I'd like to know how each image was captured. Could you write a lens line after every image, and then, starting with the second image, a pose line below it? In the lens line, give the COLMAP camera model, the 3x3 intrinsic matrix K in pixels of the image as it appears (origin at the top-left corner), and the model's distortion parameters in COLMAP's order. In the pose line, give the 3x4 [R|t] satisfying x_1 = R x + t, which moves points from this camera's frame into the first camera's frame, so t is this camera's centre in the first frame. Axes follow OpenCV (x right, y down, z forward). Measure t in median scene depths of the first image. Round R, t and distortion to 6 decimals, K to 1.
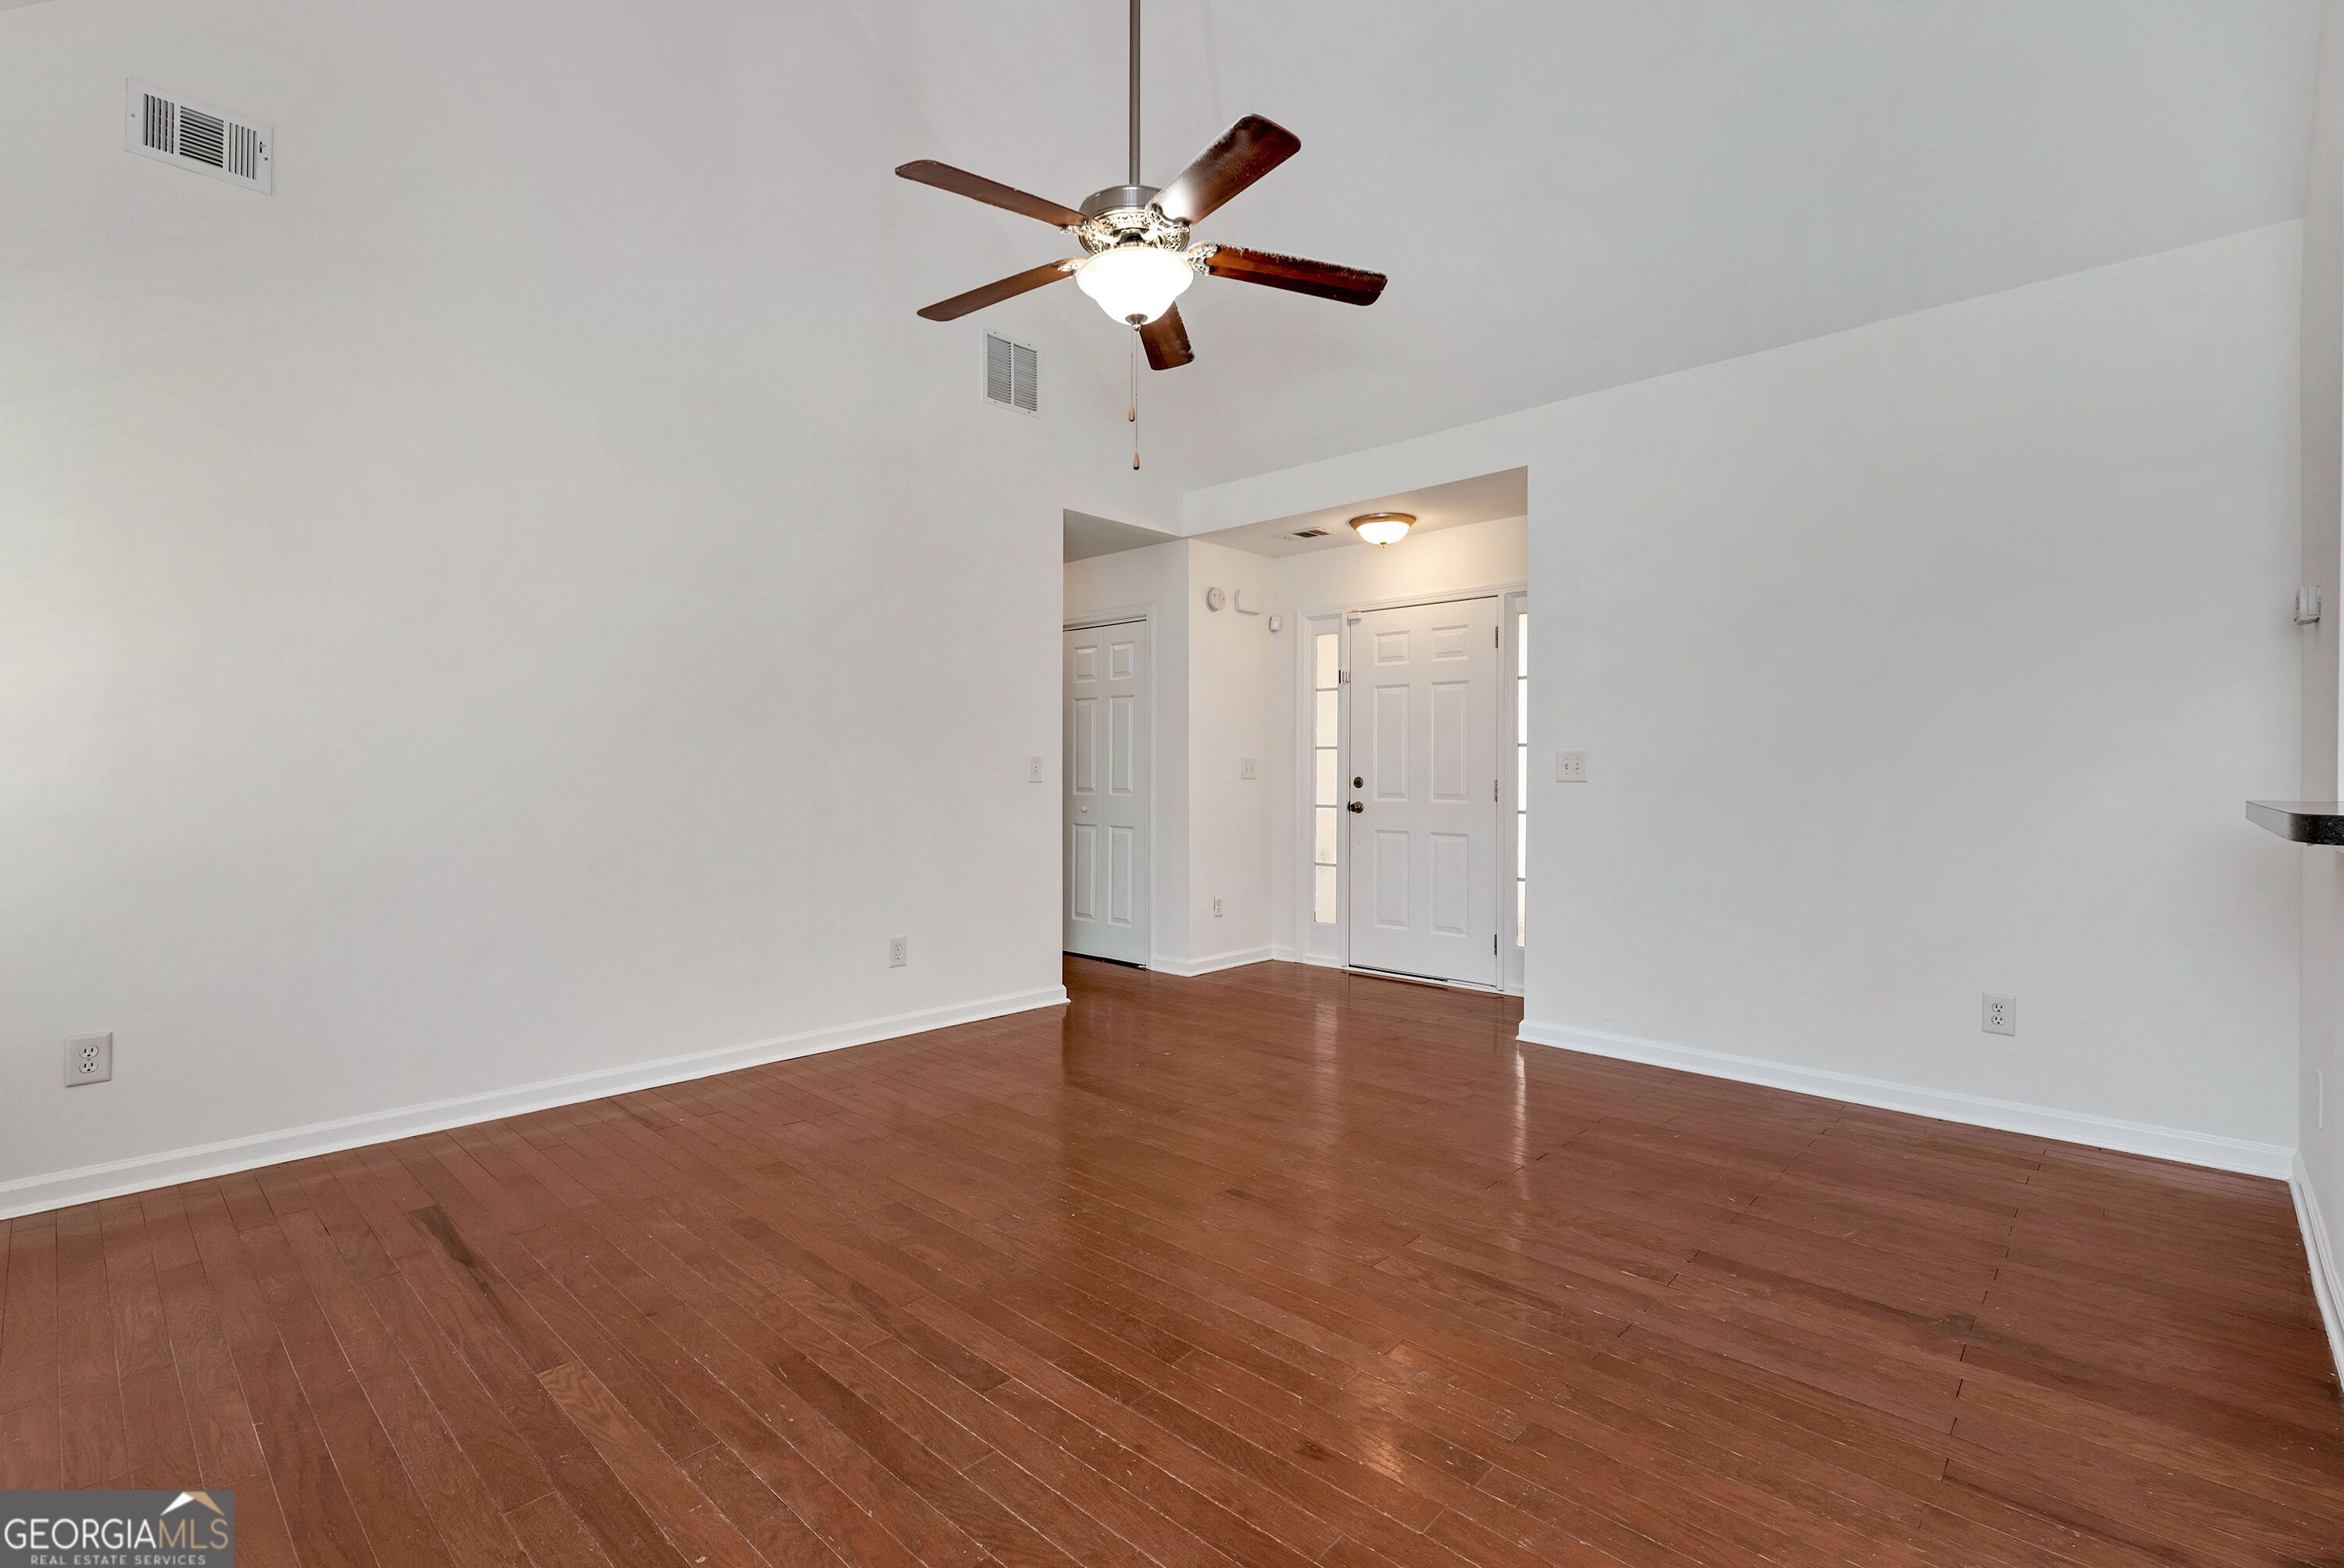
lens RADIAL K [[1059.9, 0, 1175.7], [0, 1059.9, 773.8], [0, 0, 1]] dist [-0.000526, -0.000581]
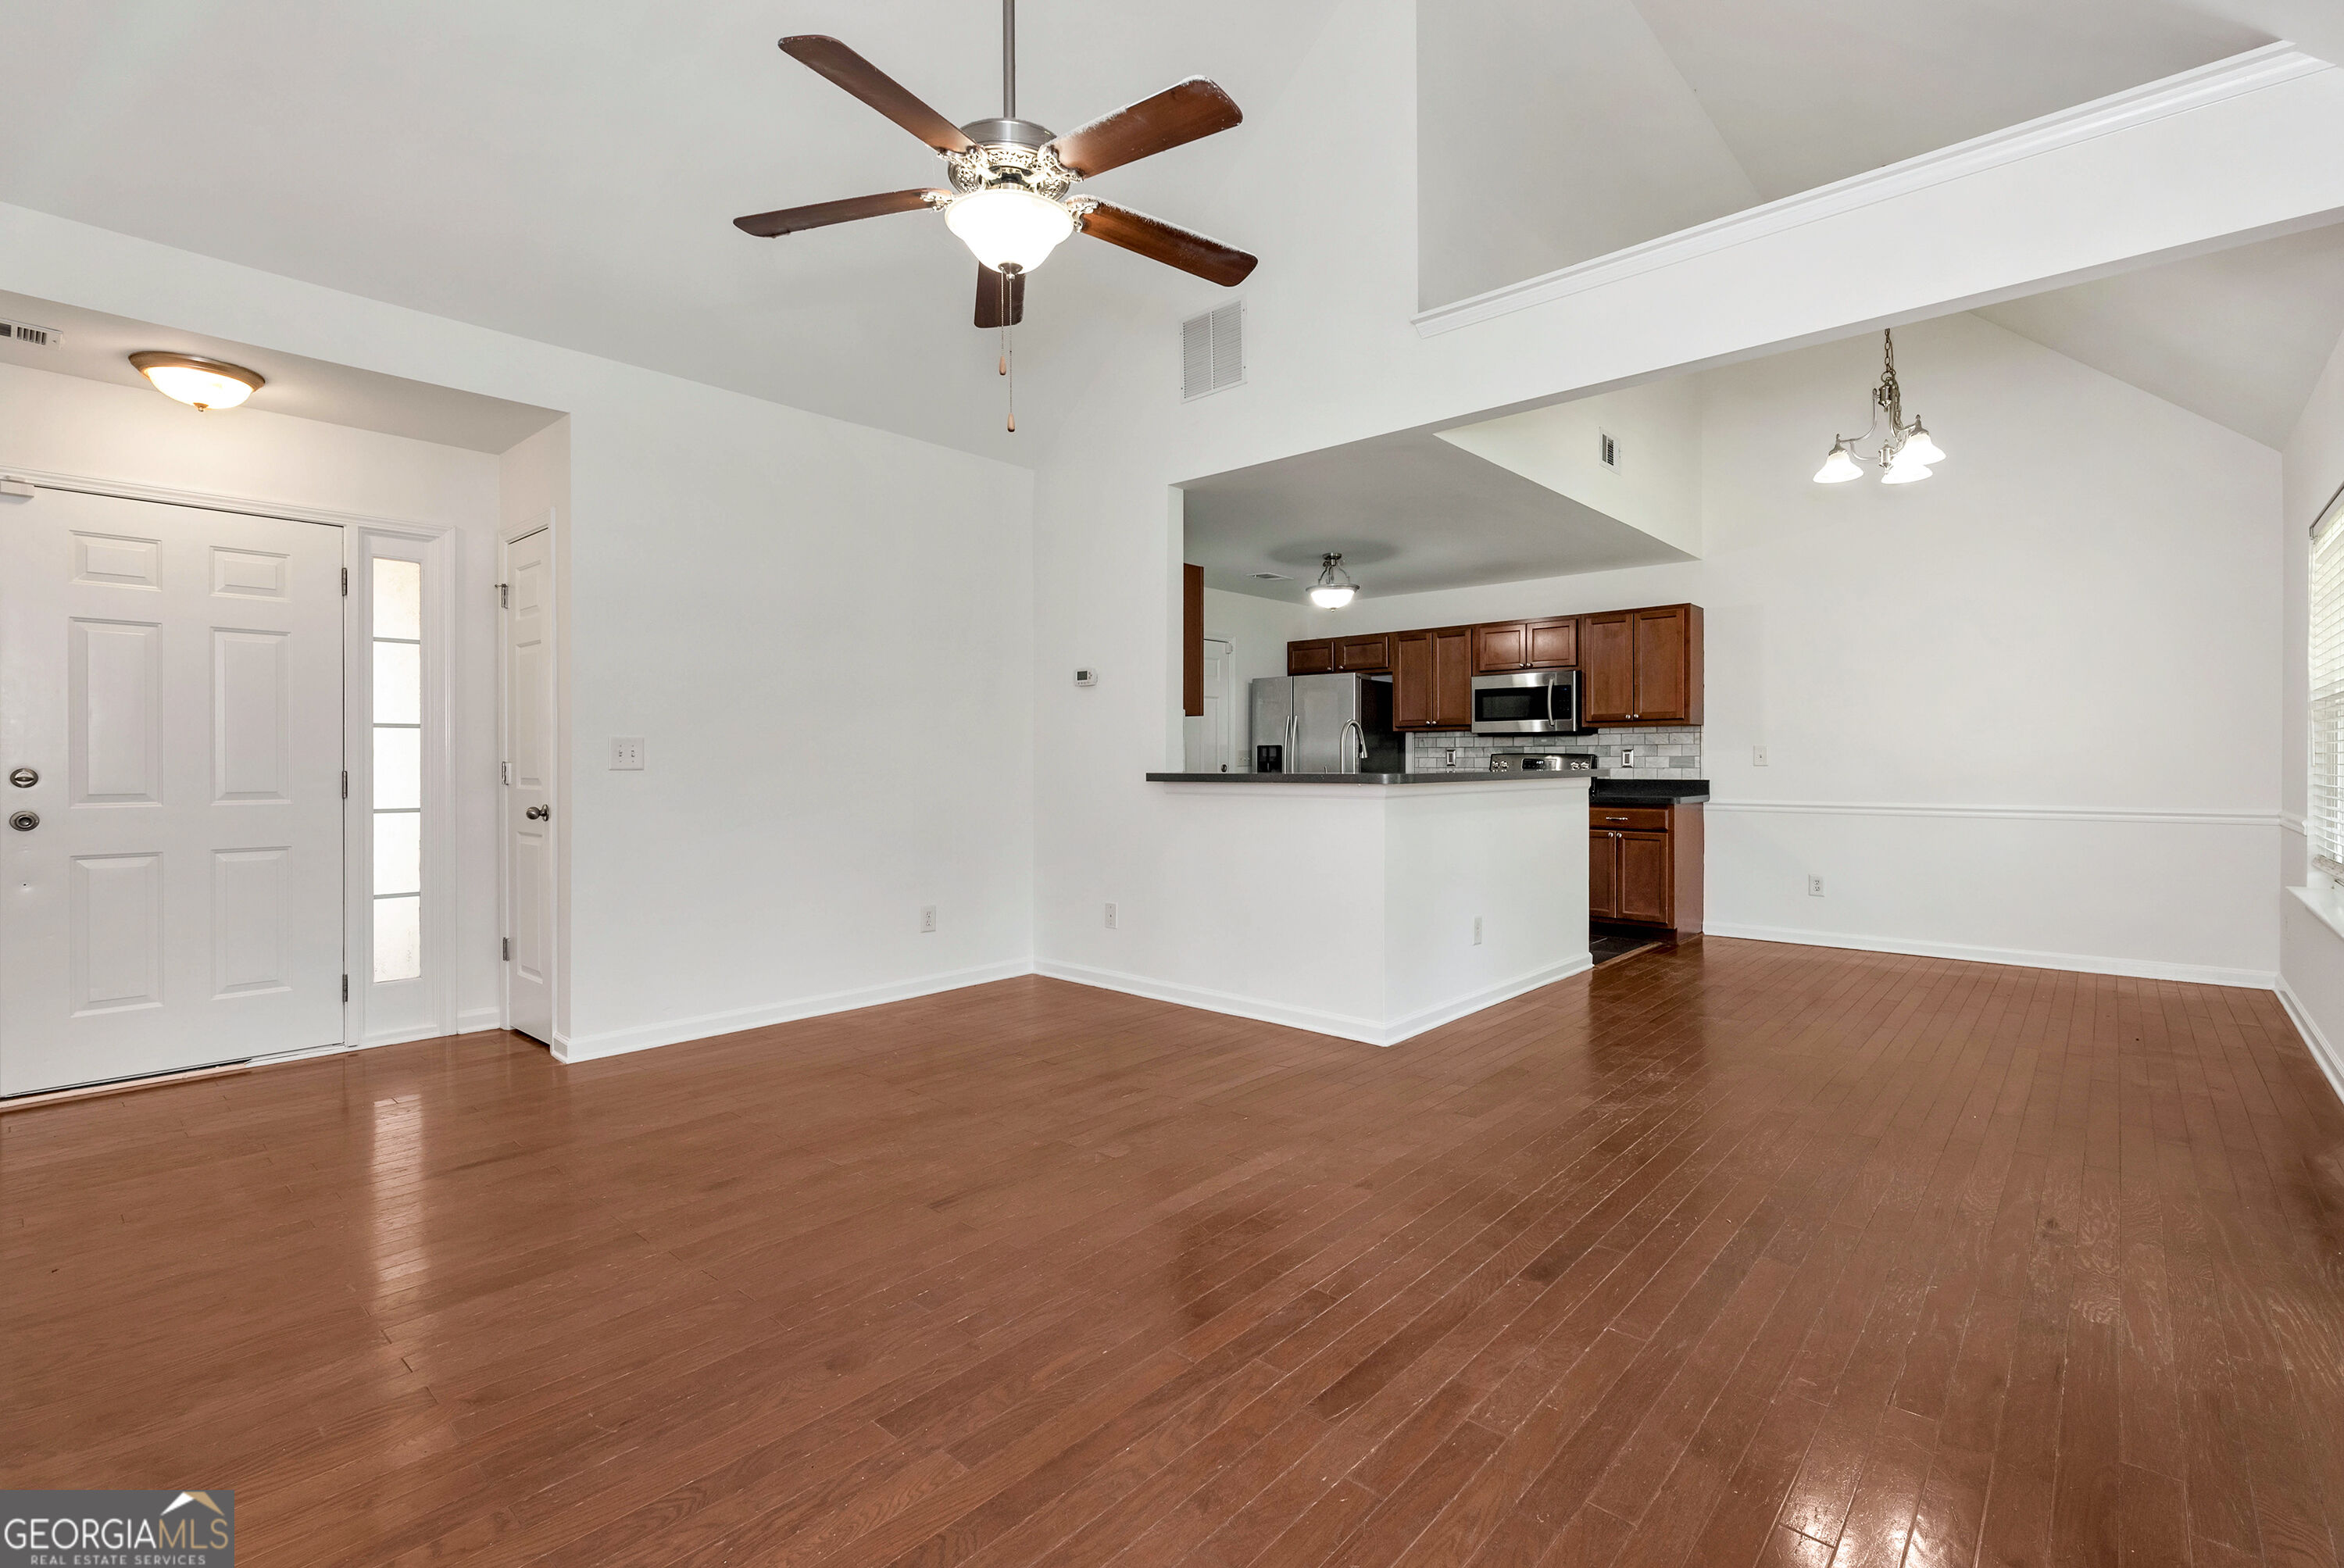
lens RADIAL K [[1055.0, 0, 1180.3], [0, 1055.0, 771.9], [0, 0, 1]] dist [-0.001063, -0.000836]
pose [[-0.029526, -0.010295, 0.999511, -0.445434], [0.000683, 0.999947, 0.010320, -0.000340], [-0.999564, 0.000987, -0.029517, 0.407178]]
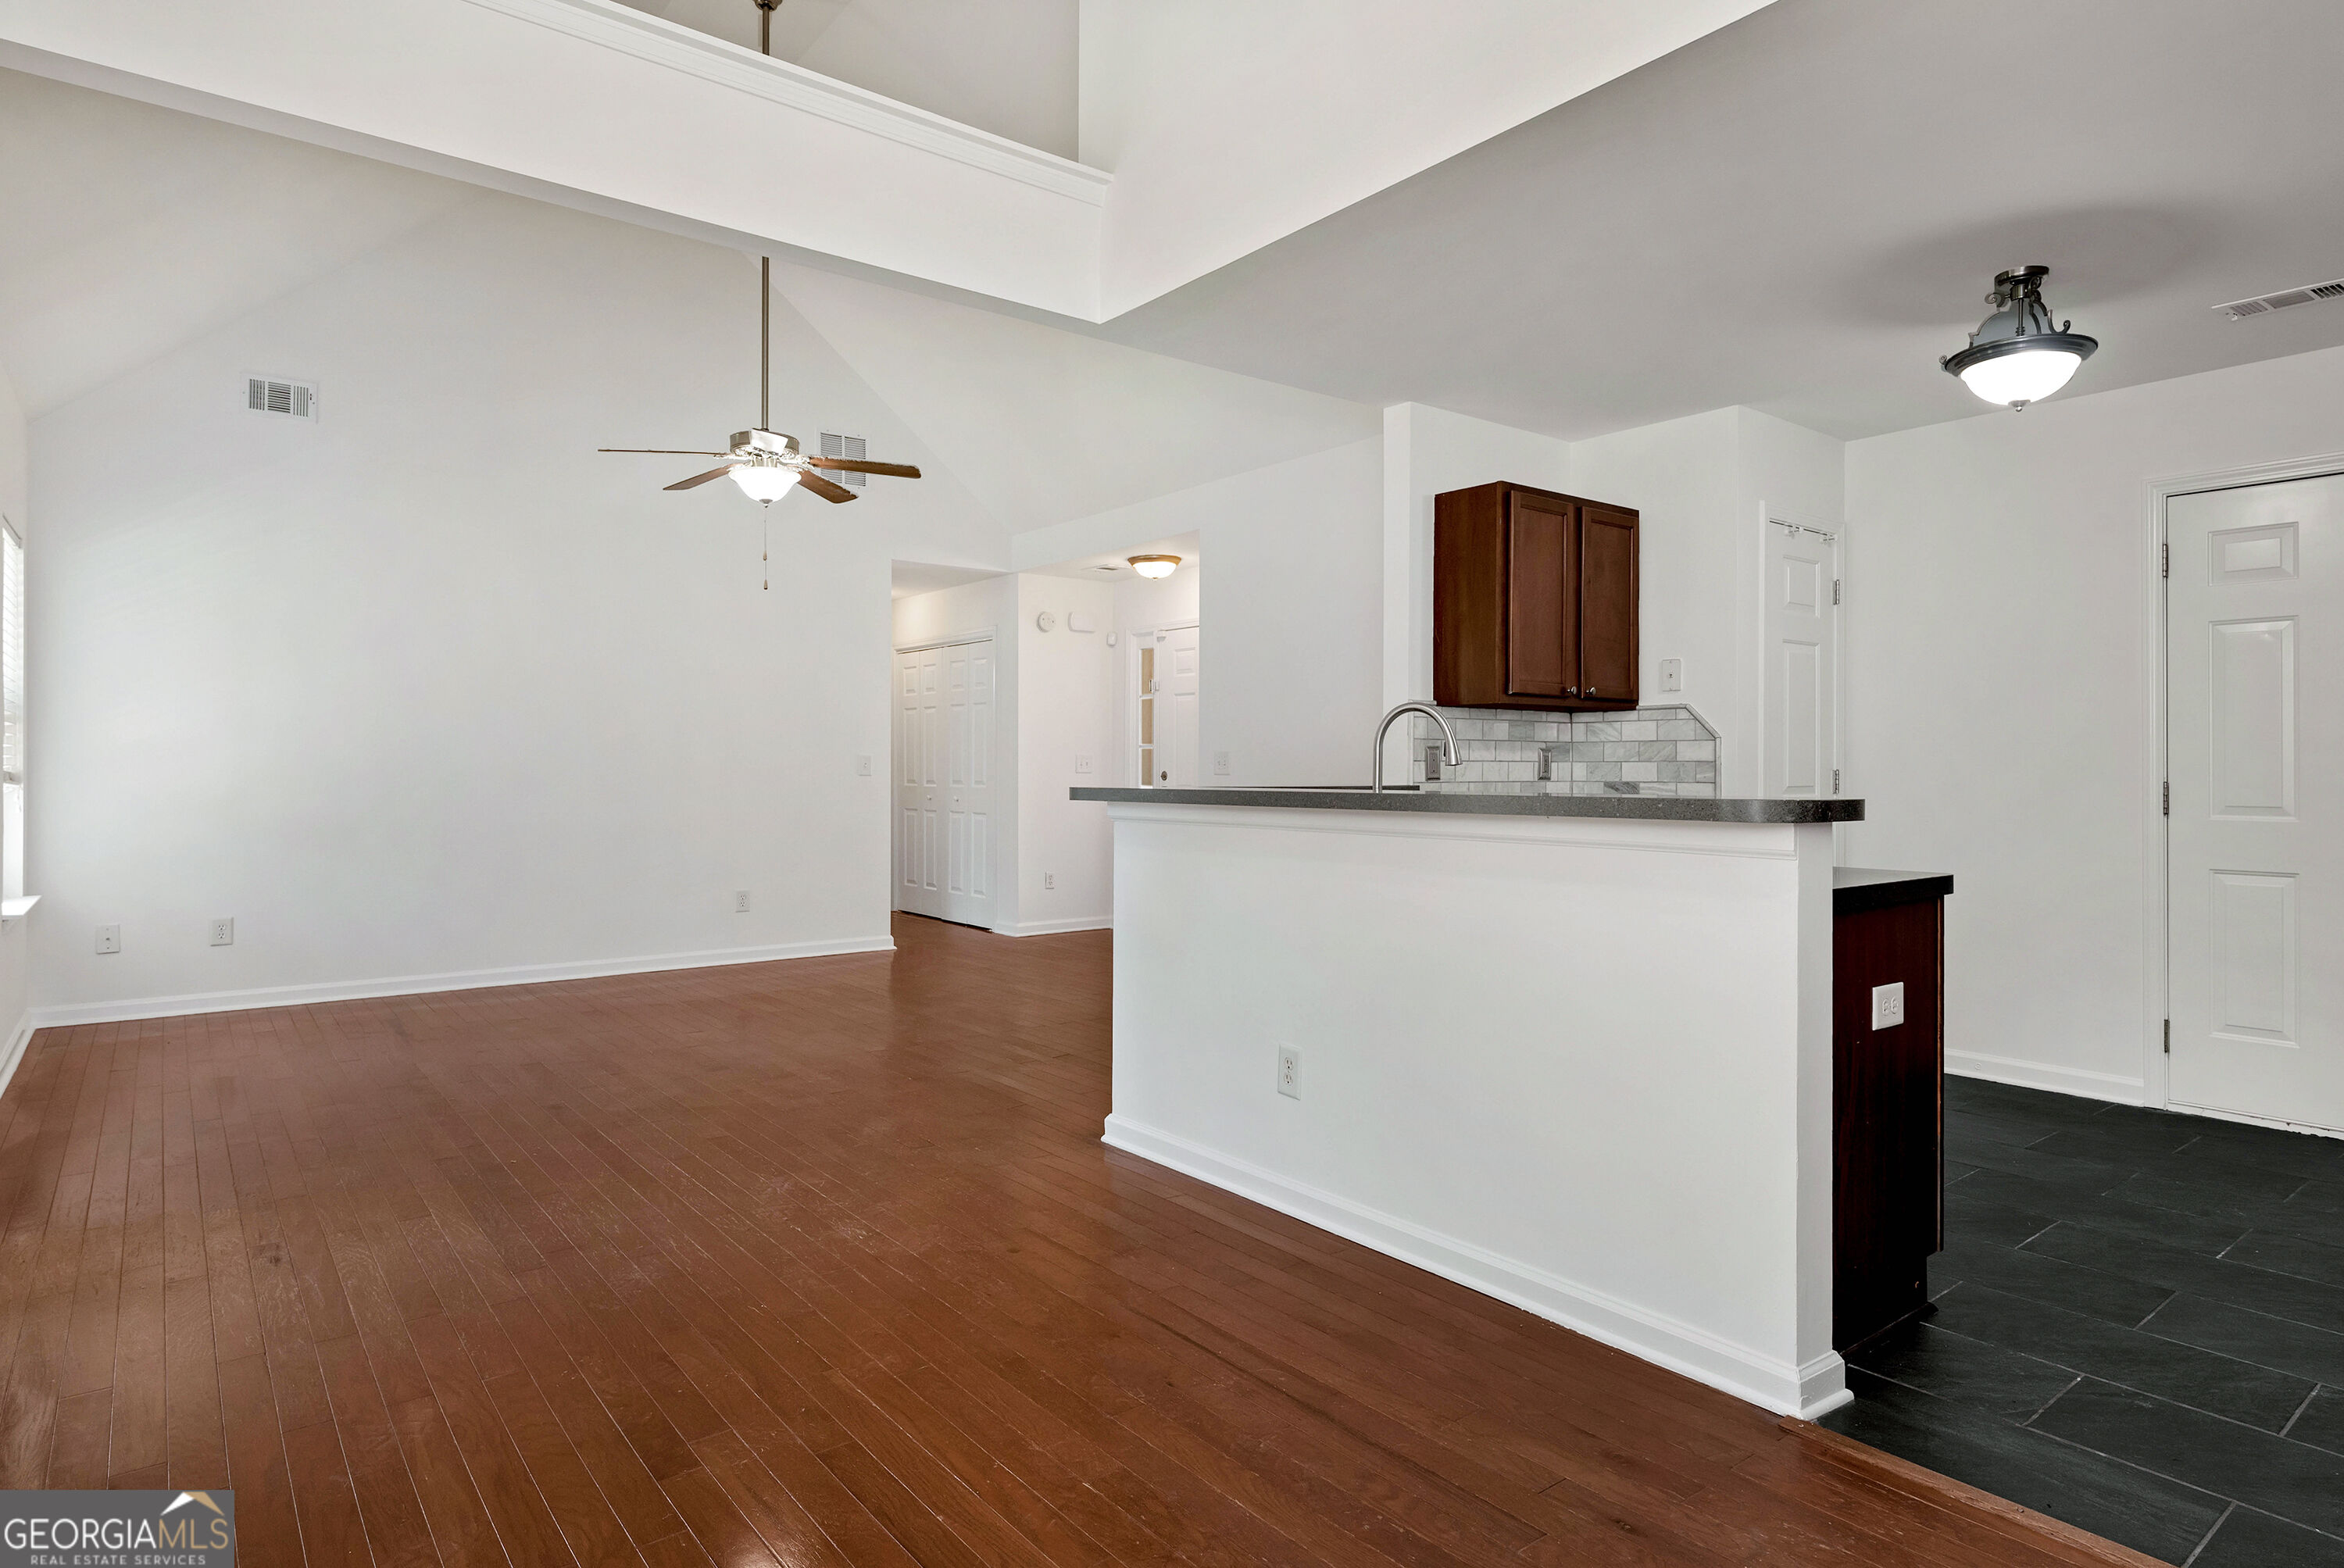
lens RADIAL K [[1294.6, 0, 1188.4], [0, 1294.6, 769.3], [0, 0, 1]] dist [-0.002254, -0.000394]
pose [[0.989468, 0.001400, -0.144743, 0.431812], [-0.001230, 0.999998, 0.001270, -0.001462], [0.144745, -0.001078, 0.989468, -0.441303]]
